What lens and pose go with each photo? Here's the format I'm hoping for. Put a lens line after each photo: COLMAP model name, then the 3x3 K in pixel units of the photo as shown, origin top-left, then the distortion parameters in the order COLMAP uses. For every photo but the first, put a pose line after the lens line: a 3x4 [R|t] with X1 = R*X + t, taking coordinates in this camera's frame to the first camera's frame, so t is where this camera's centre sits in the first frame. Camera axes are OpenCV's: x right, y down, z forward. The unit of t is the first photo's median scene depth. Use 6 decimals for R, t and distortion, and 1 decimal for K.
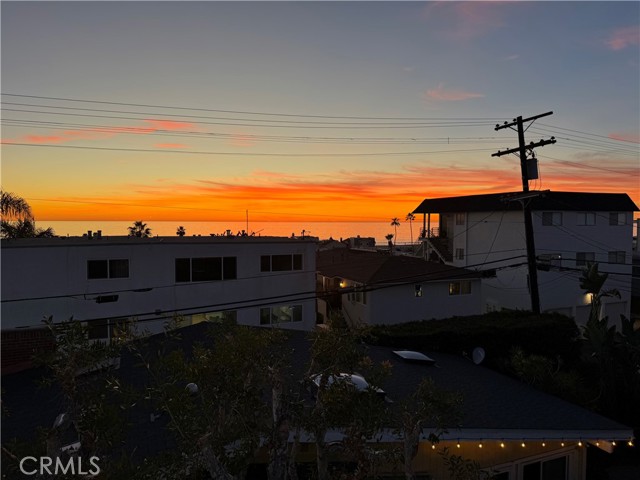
lens RADIAL K [[446.7, 0, 320.0], [0, 446.7, 240.0], [0, 0, 1]] dist [0.001055, -0.004451]
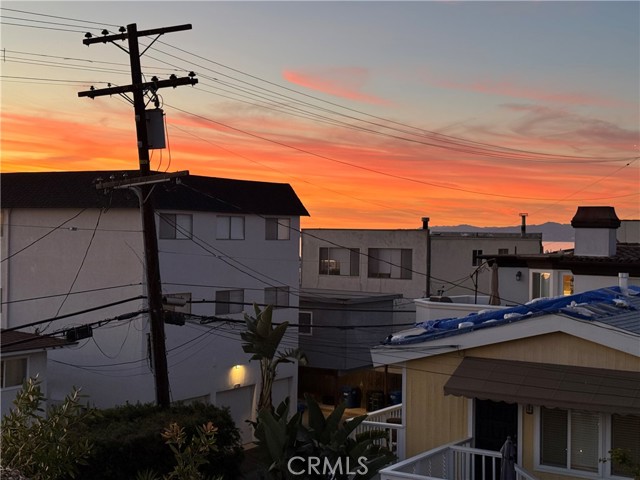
lens RADIAL K [[1021.6, 0, 320.0], [0, 1021.6, 240.0], [0, 0, 1]] dist [0.125640, 0.007584]
pose [[0.789240, 0.009686, 0.614008, -0.103565], [0.009830, 0.999548, -0.028403, 0.005361], [-0.614006, 0.028453, 0.788789, -0.053055]]
